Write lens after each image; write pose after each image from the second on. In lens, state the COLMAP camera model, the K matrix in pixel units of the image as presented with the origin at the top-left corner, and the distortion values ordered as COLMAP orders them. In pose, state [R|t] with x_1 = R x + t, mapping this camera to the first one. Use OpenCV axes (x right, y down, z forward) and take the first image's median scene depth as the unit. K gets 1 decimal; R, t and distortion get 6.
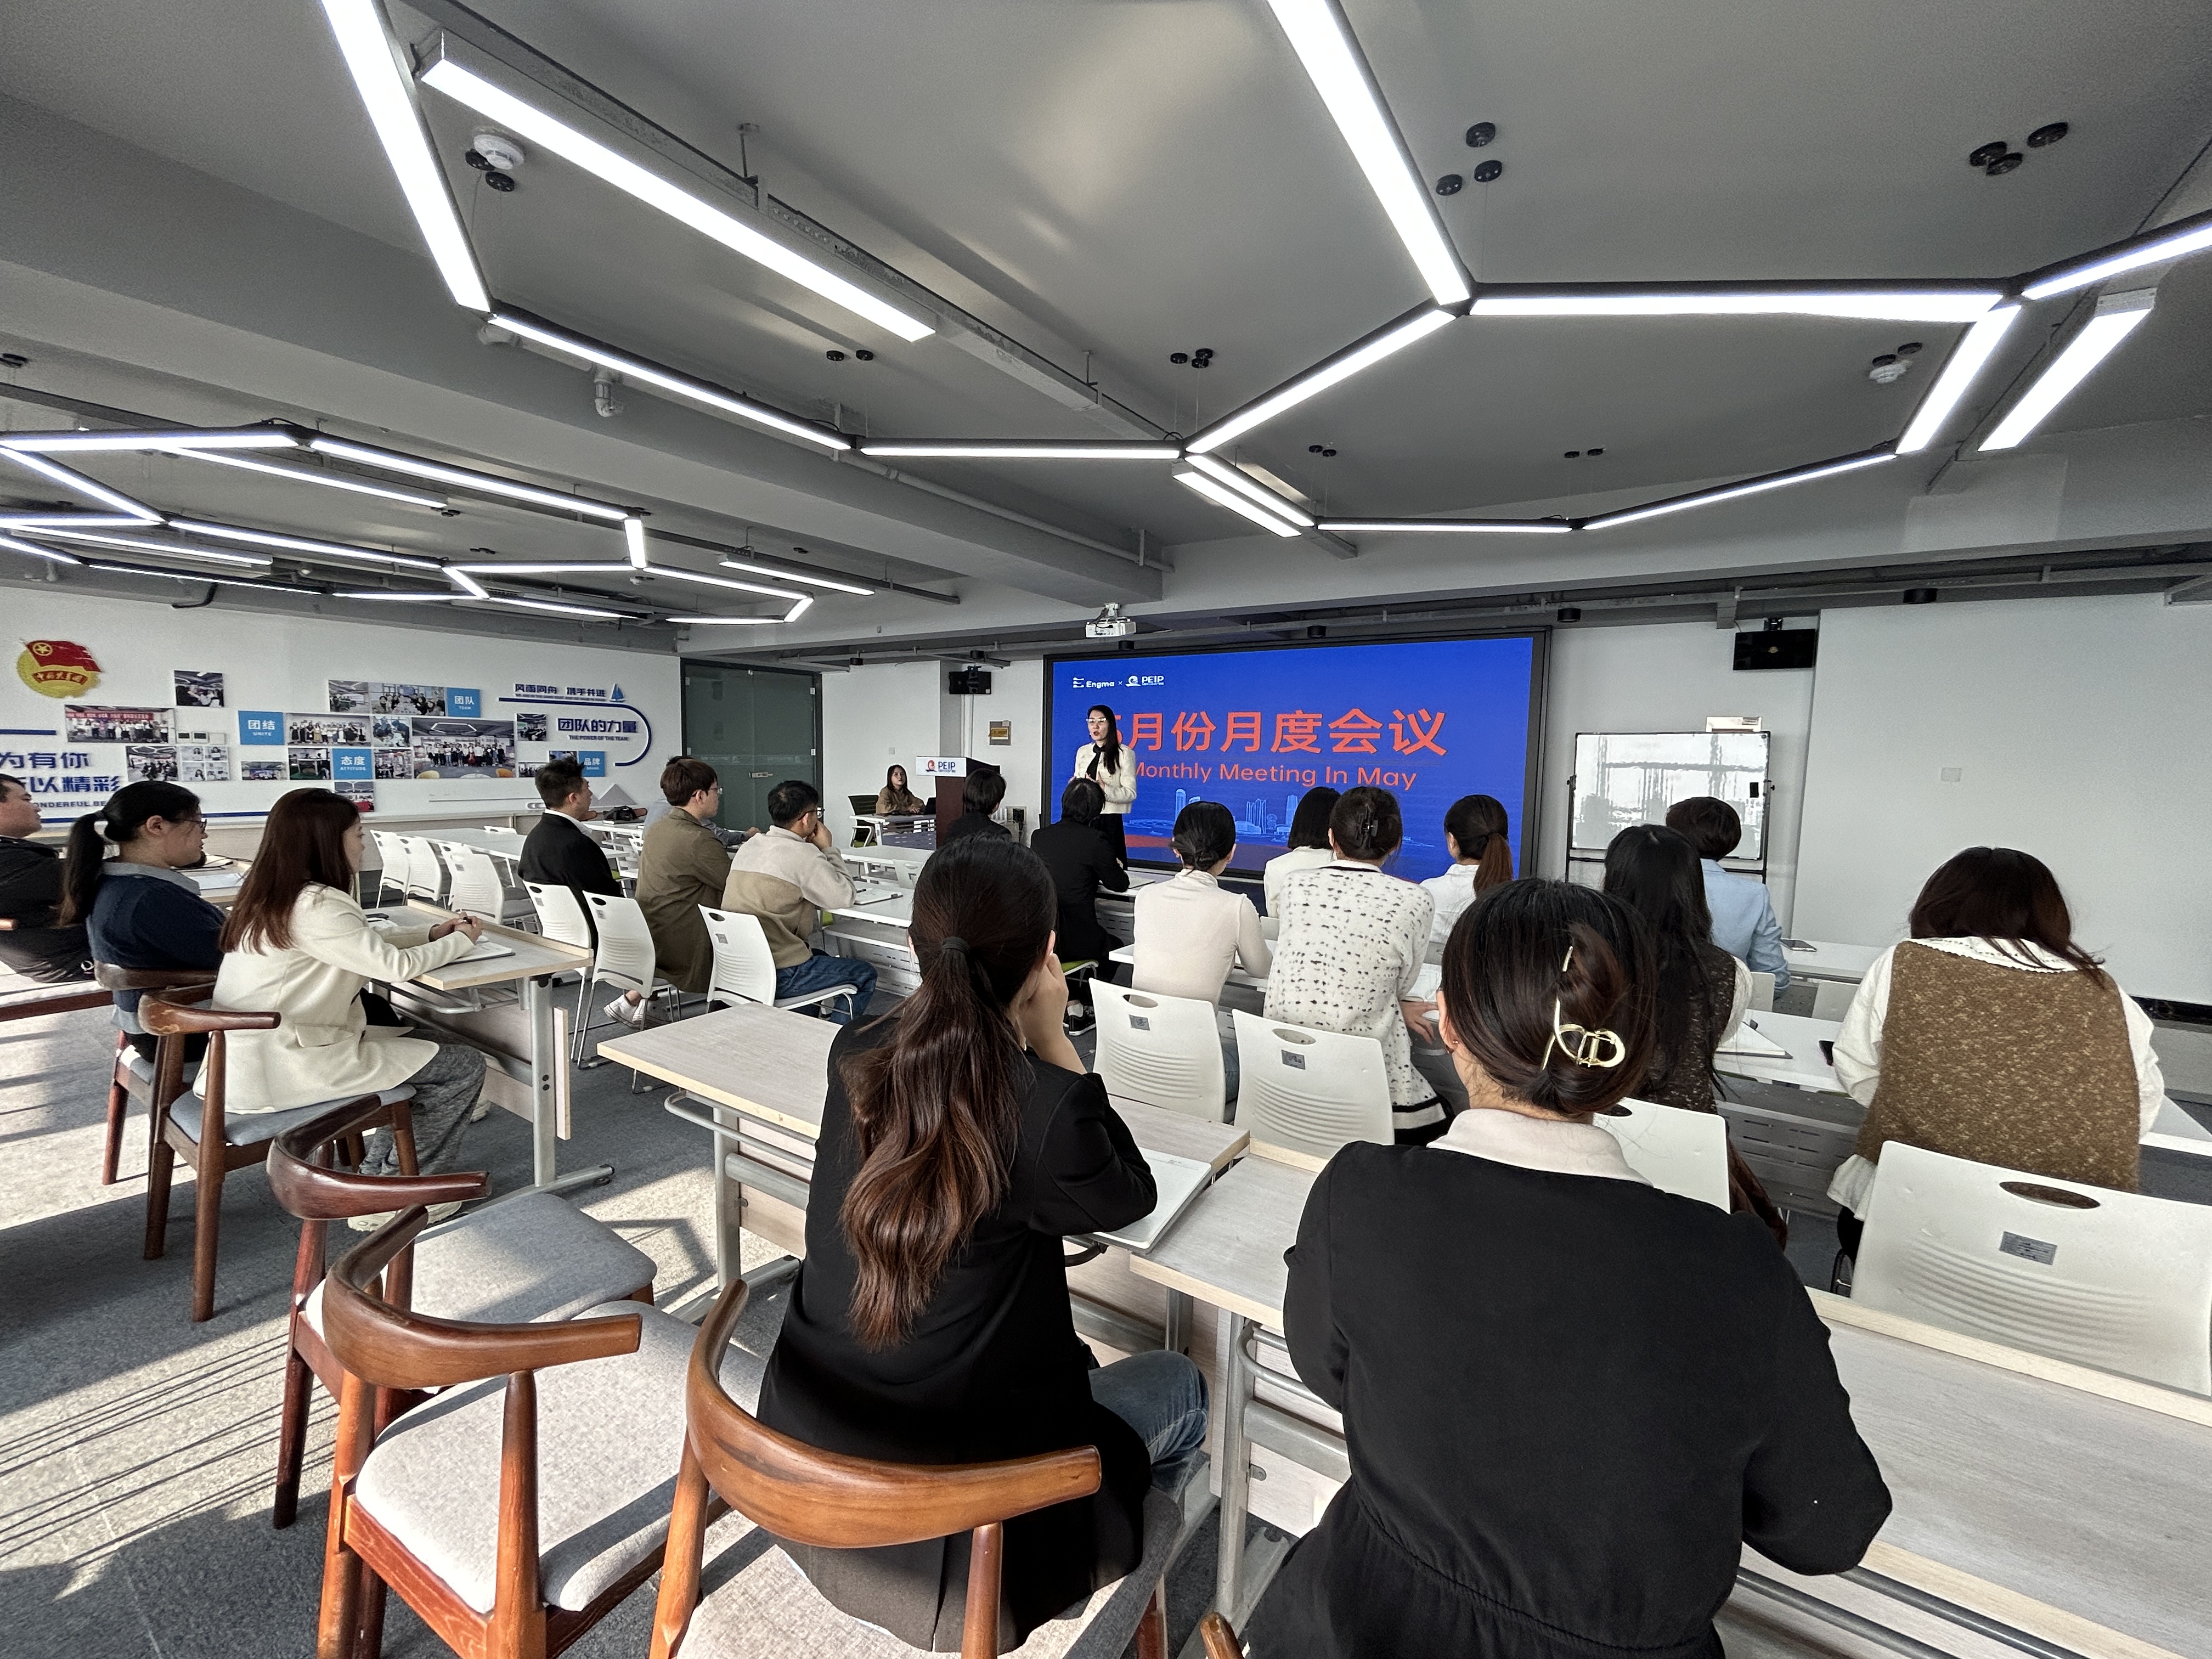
lens RADIAL K [[894.0, 0, 1102.2], [0, 894.0, 830.9], [0, 0, 1]] dist [-0.000341, -0.000006]
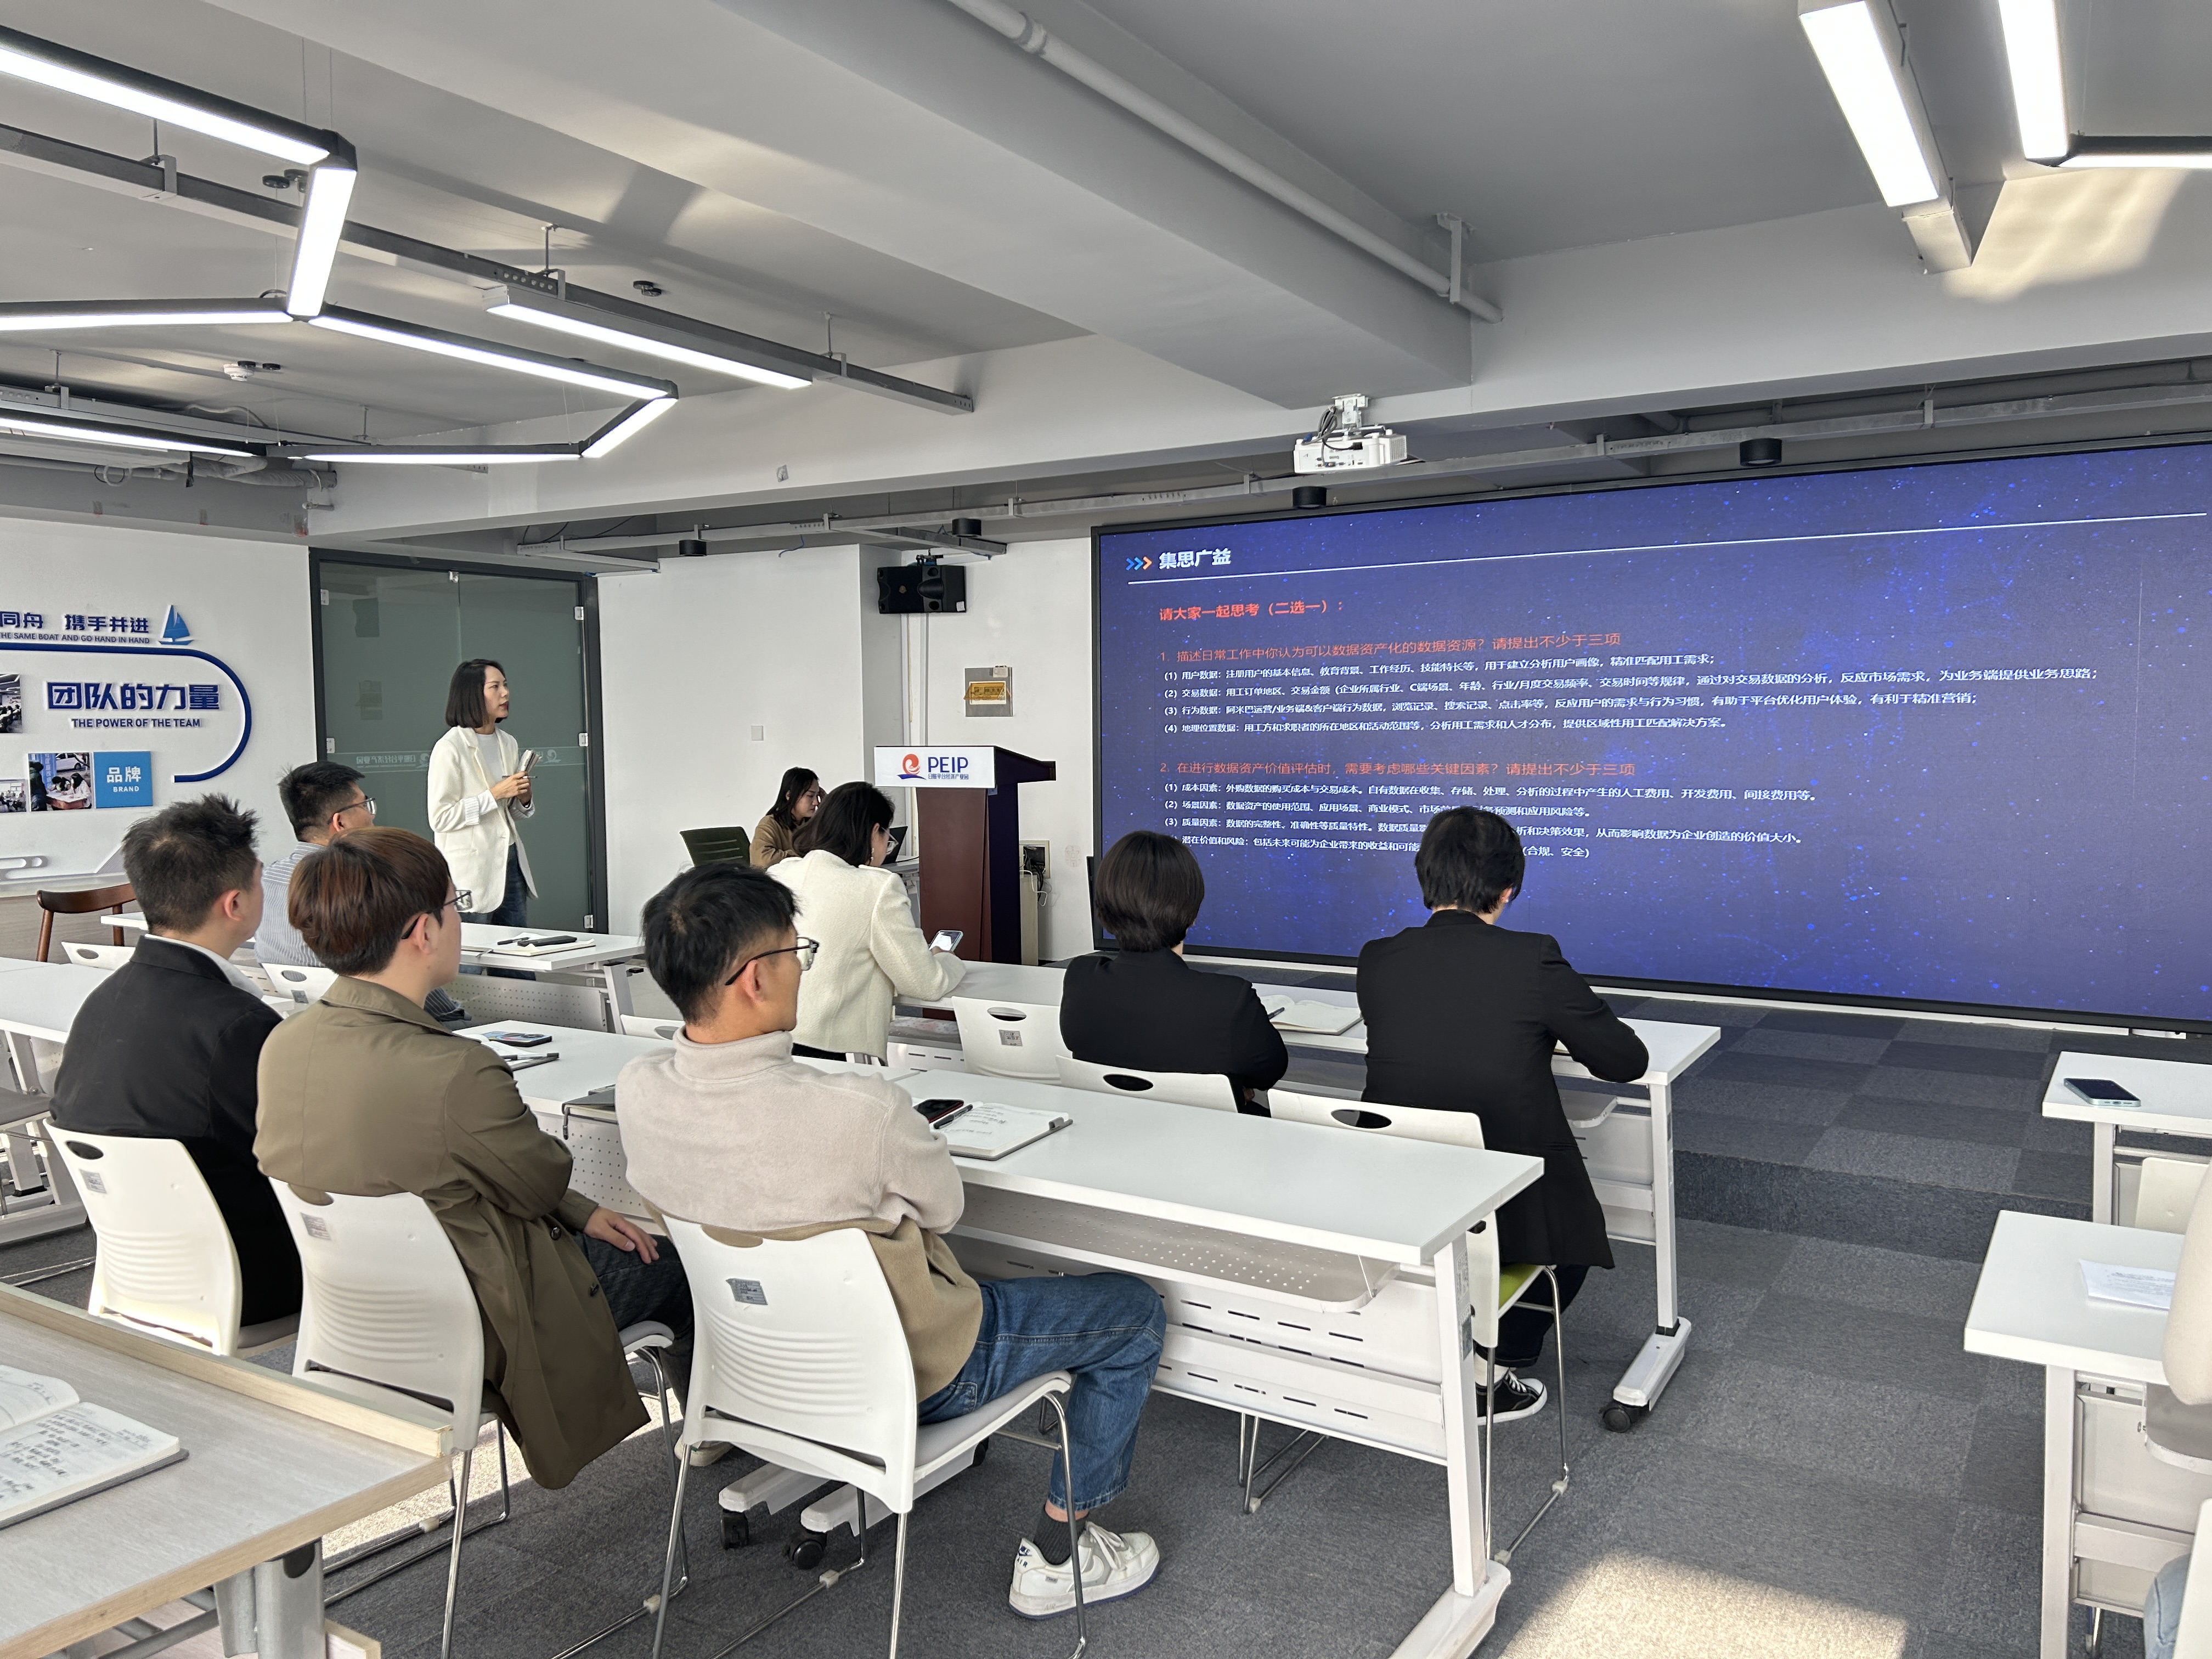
lens RADIAL K [[1661.6, 0, 1107.4], [0, 1661.6, 824.5], [0, 0, 1]] dist [0.038619, -0.003554]
pose [[0.998670, -0.029499, 0.042284, -0.104118], [0.030594, 0.999207, -0.025494, -0.014714], [-0.041499, 0.026754, 0.998780, 0.117473]]
